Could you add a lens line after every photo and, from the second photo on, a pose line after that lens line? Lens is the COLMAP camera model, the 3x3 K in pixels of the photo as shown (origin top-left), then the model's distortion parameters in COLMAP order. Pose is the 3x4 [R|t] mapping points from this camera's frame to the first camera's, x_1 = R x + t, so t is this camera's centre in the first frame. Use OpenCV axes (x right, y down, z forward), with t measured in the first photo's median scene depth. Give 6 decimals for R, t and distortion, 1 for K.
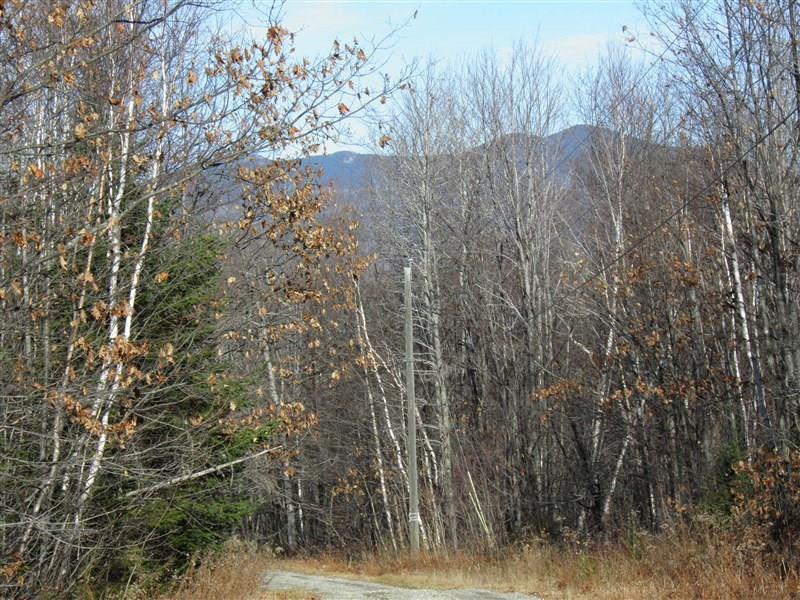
lens RADIAL K [[2937.3, 0, 401.7], [0, 2937.3, 300.2], [0, 0, 1]] dist [1.305077, 0.000000]
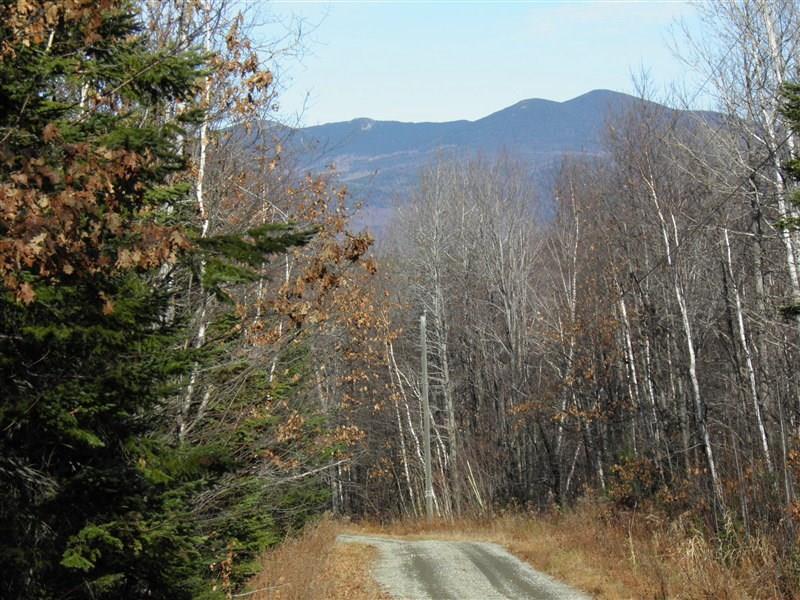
lens RADIAL K [[2937.3, 0, 398.4], [0, 2937.3, 299.7], [0, 0, 1]] dist [1.305077, 0.000000]
pose [[0.999934, -0.008388, -0.007799, 0.001271], [0.008475, 0.999901, 0.011220, -0.031166], [0.007704, -0.011285, 0.999907, -0.361535]]
